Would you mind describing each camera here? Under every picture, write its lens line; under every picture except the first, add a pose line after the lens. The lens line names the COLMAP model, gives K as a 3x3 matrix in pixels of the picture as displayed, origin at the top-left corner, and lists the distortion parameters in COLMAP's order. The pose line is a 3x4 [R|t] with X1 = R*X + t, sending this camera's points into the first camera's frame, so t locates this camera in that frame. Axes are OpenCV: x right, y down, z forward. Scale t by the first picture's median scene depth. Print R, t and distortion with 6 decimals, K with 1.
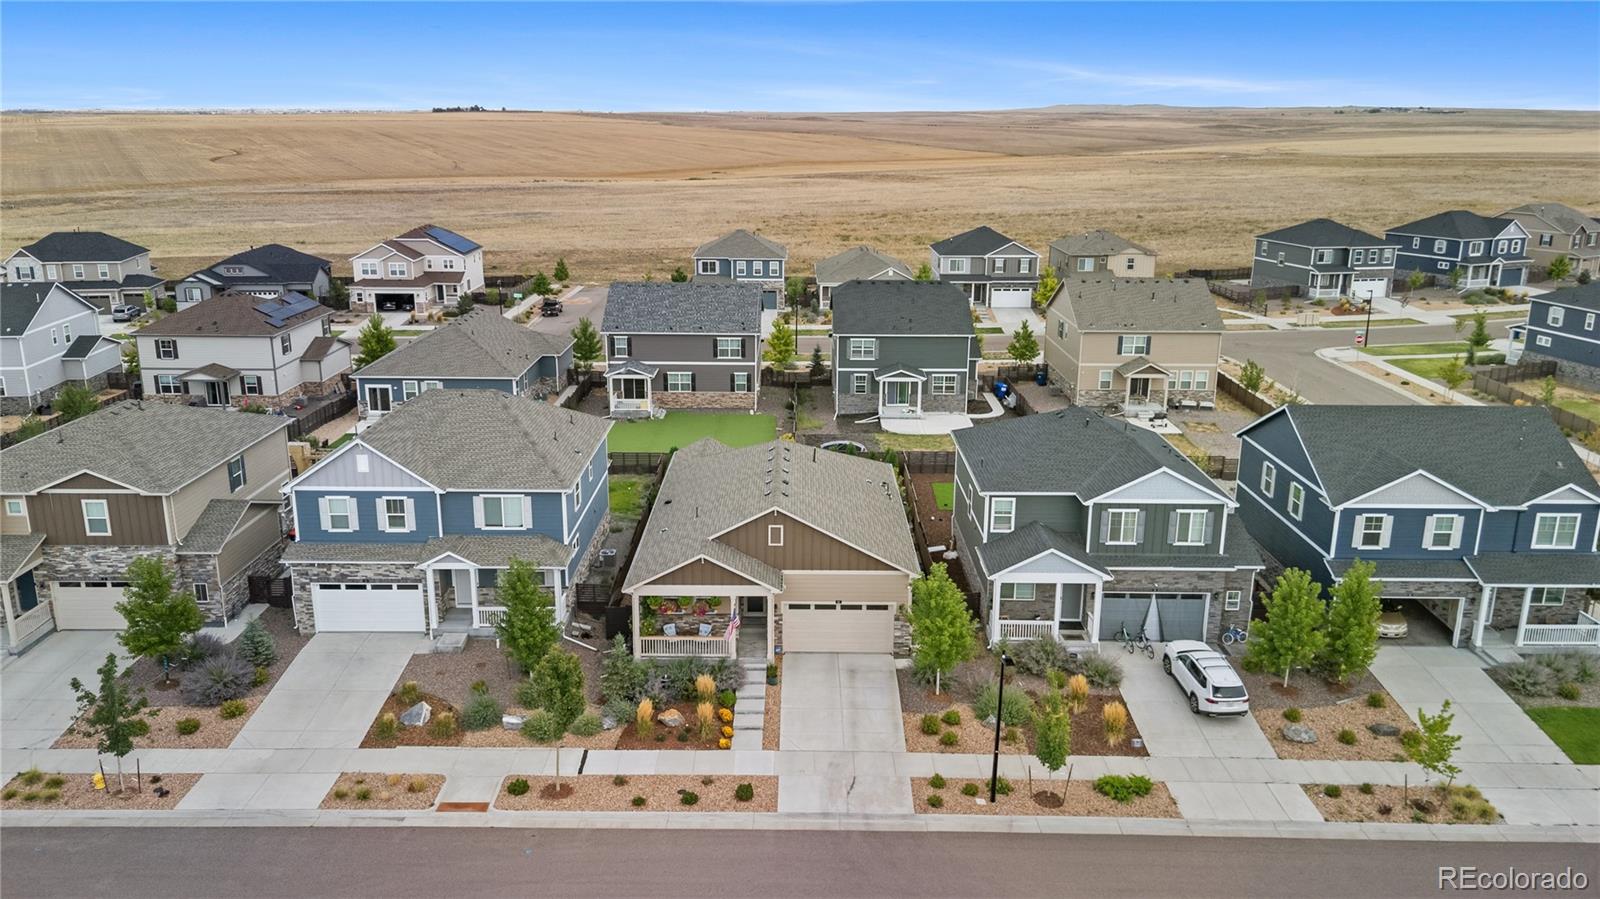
lens RADIAL K [[1196.4, 0, 800.0], [0, 1196.4, 449.5], [0, 0, 1]] dist [0.059474, -0.083897]
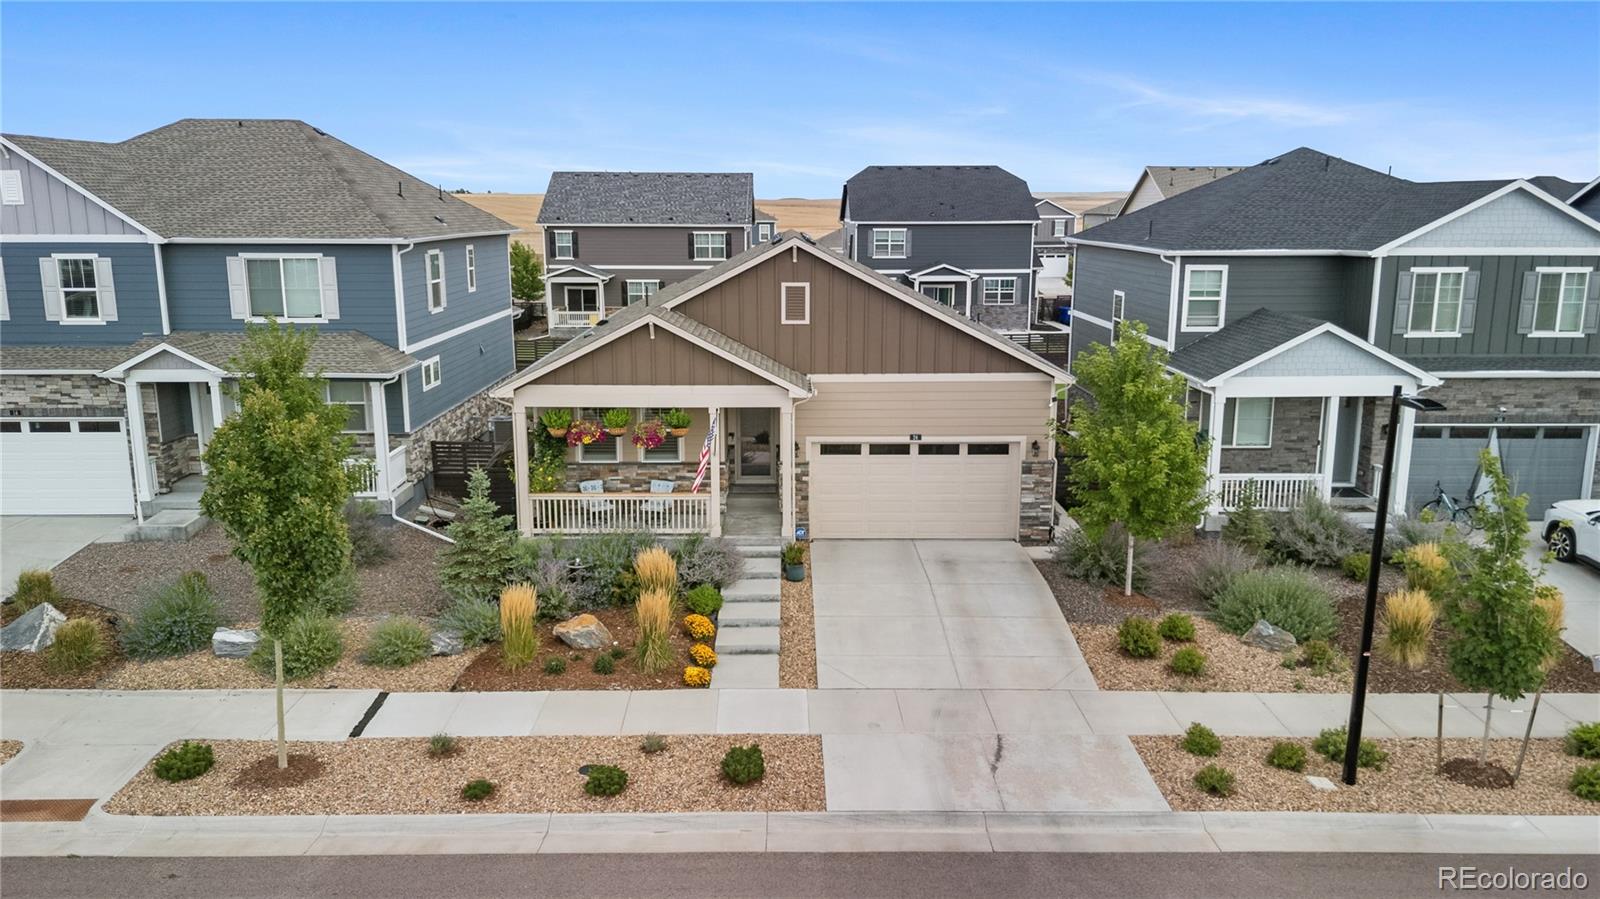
lens RADIAL K [[1196.4, 0, 800.0], [0, 1196.4, 449.5], [0, 0, 1]] dist [0.059474, -0.083897]
pose [[0.999866, -0.010161, 0.012863, -0.026254], [0.011014, 0.997622, -0.068041, 0.174834], [-0.012141, 0.068174, 0.997600, 0.497598]]
